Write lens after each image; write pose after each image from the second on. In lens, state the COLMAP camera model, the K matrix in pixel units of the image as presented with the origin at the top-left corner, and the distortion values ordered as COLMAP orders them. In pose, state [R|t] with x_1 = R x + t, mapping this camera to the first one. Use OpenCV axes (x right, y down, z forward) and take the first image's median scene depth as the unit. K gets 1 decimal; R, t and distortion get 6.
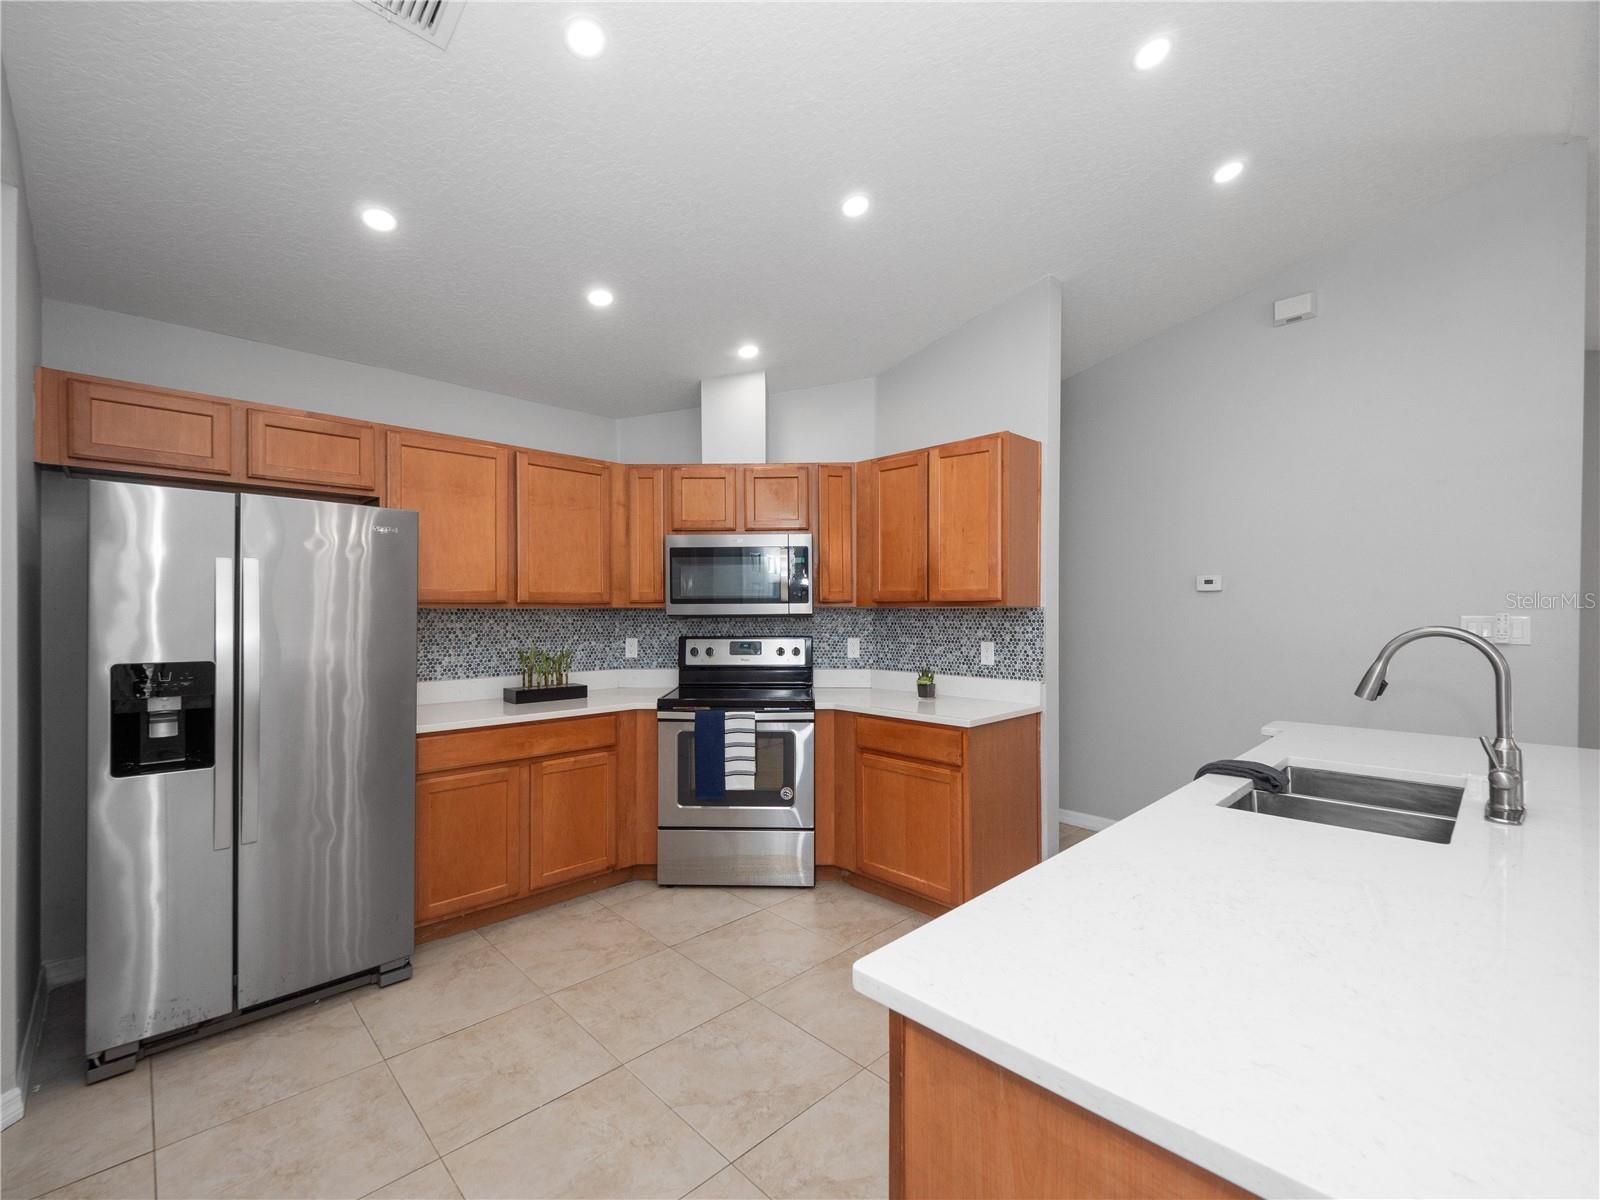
lens RADIAL K [[679.1, 0, 791.0], [0, 679.1, 620.0], [0, 0, 1]] dist [0.018013, -0.019207]
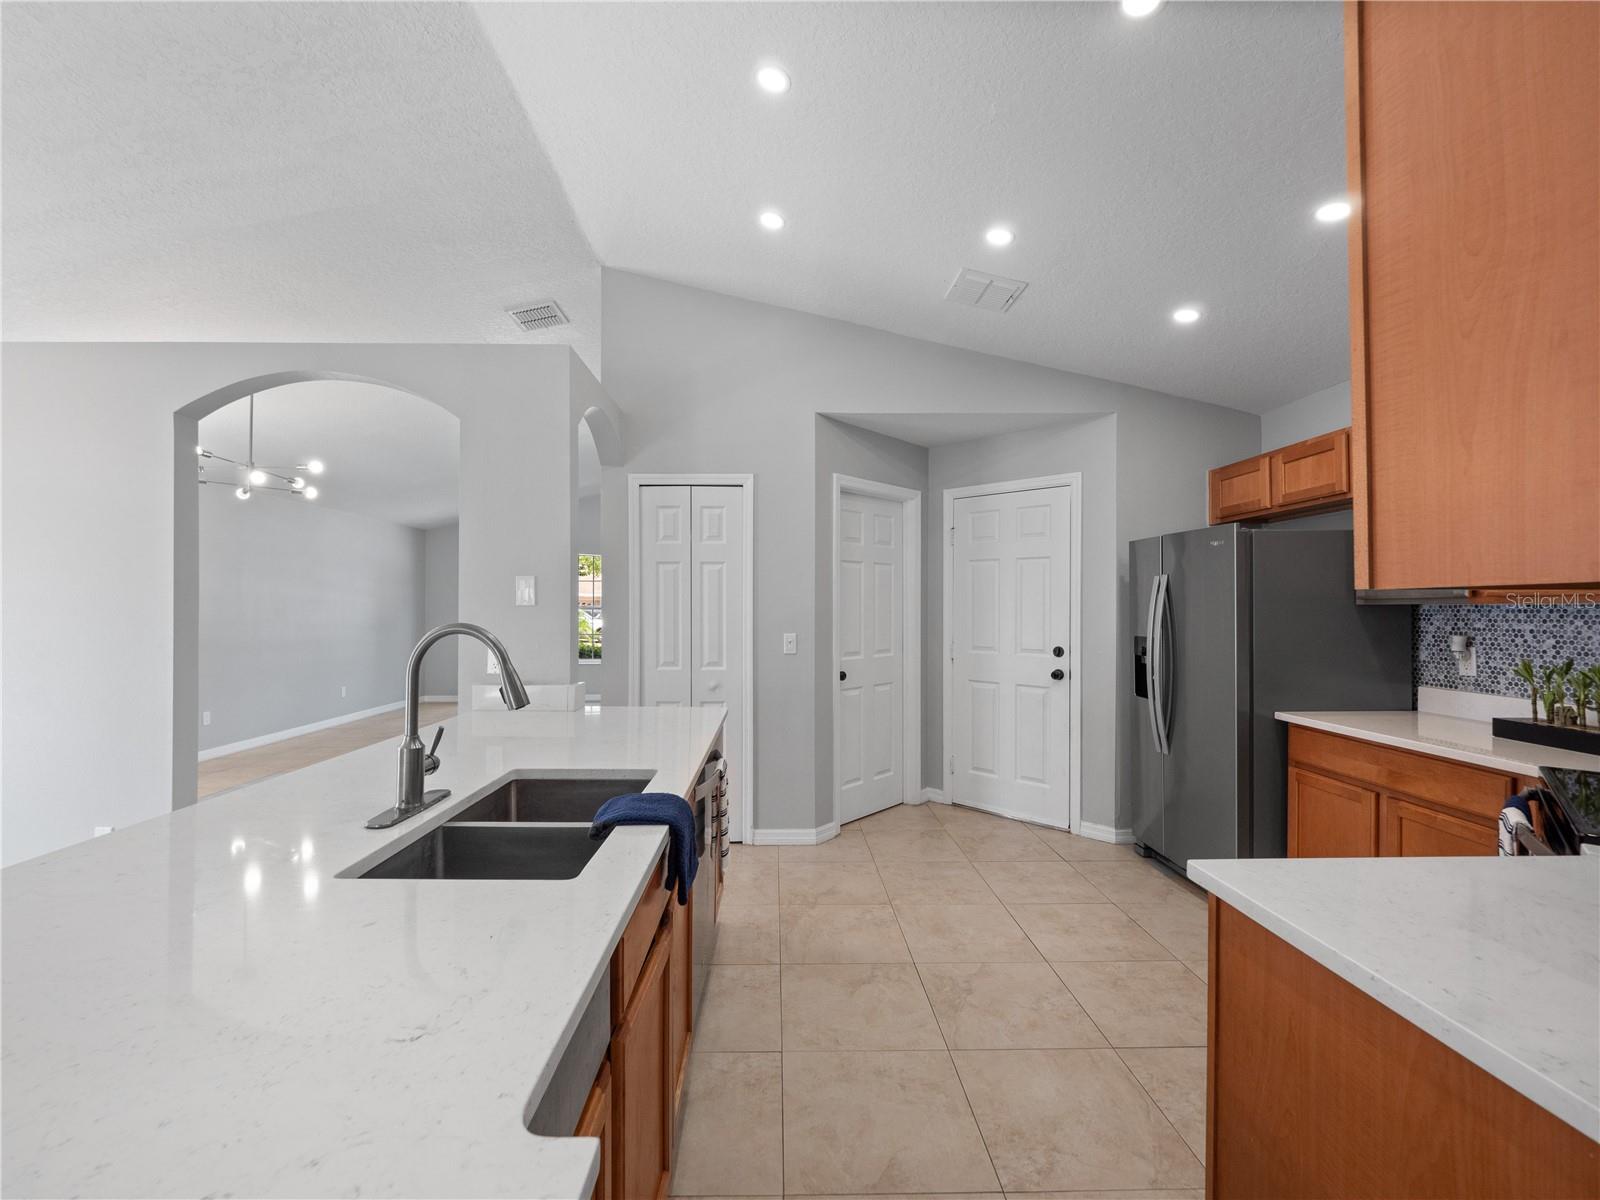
lens RADIAL K [[687.1, 0, 781.1], [0, 687.1, 600.7], [0, 0, 1]] dist [0.002004, -0.003968]
pose [[-0.687519, -0.006612, -0.726136, 0.602215], [-0.009045, 0.999959, -0.000542, -0.012424], [0.726110, 0.006195, -0.687550, 0.881234]]
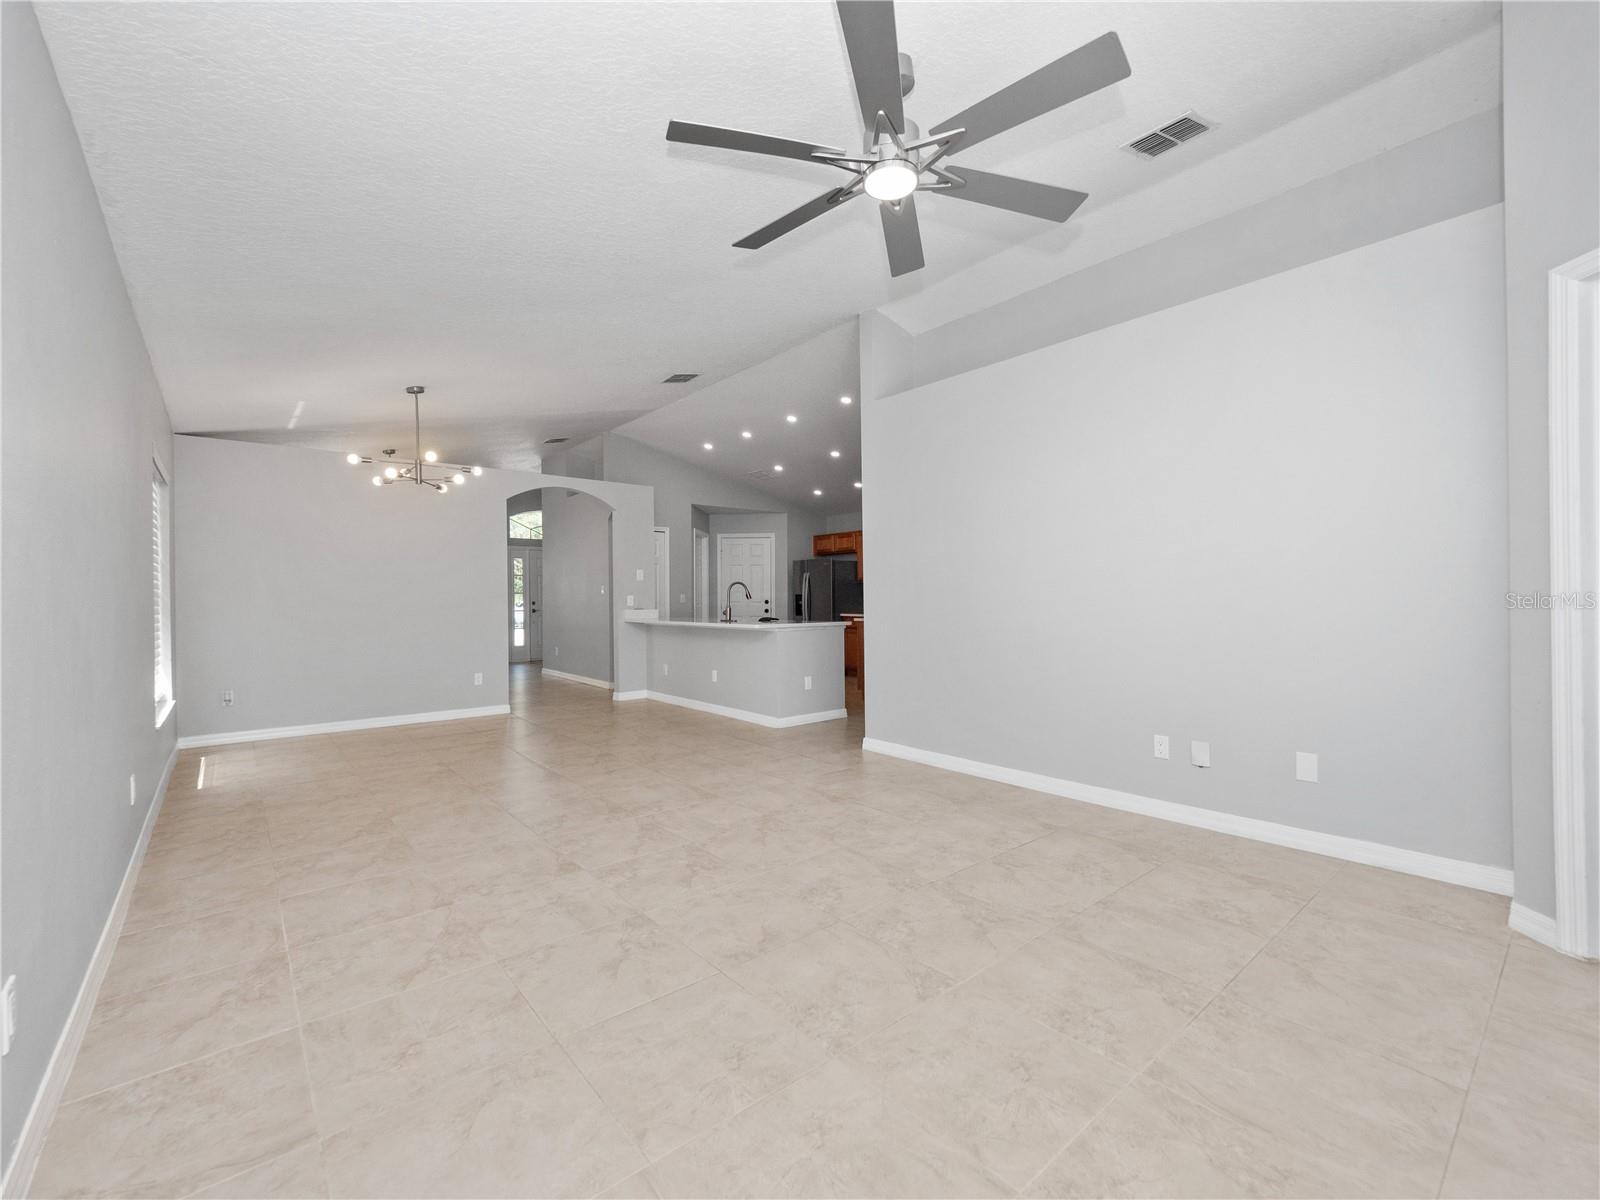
lens RADIAL K [[675.4, 0, 796.3], [0, 675.4, 605.2], [0, 0, 1]] dist [0.001974, -0.003493]
pose [[-0.059846, 0.012001, -0.998135, 2.382208], [-0.003051, 0.999921, 0.012206, 0.047927], [0.998203, 0.003775, -0.059805, 0.725896]]
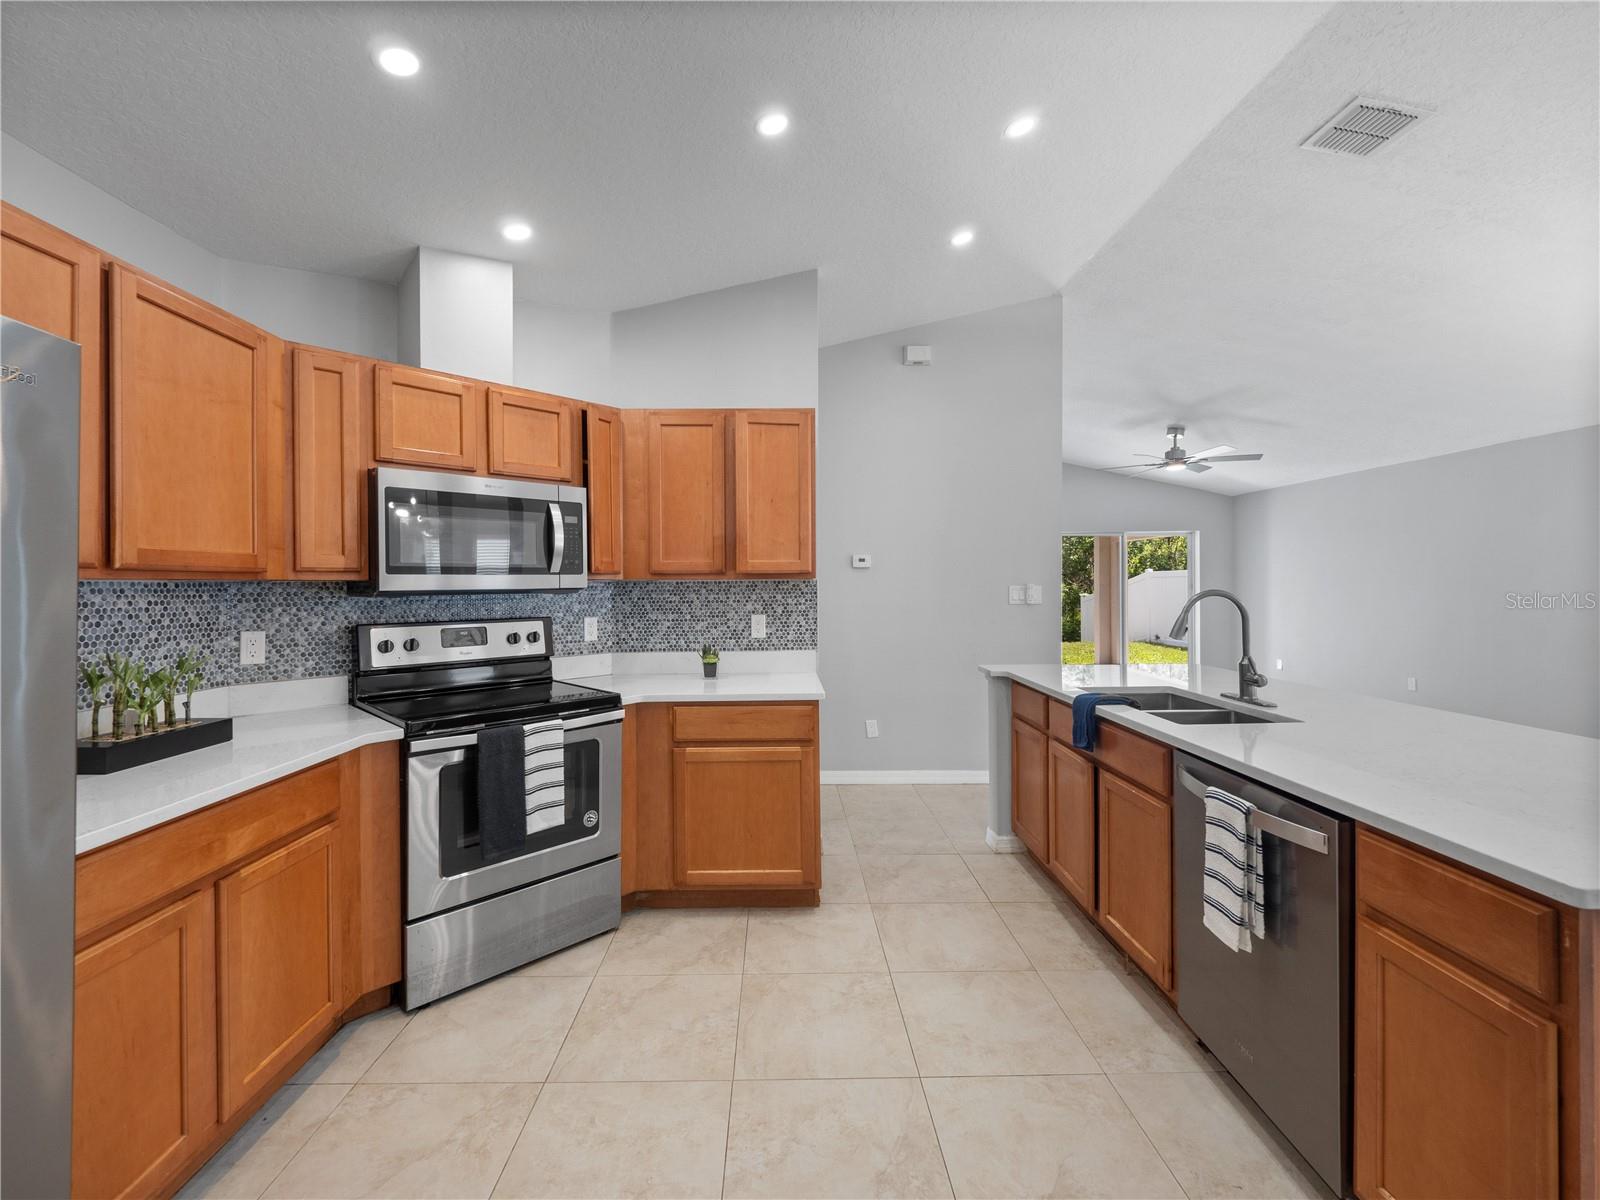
lens RADIAL K [[674.6, 0, 793.7], [0, 674.6, 593.5], [0, 0, 1]] dist [0.000660, -0.004358]
pose [[0.680376, -0.012680, 0.732754, -0.387565], [0.015652, 0.999874, 0.002769, -0.000823], [-0.732696, 0.009585, 0.680488, 0.284185]]
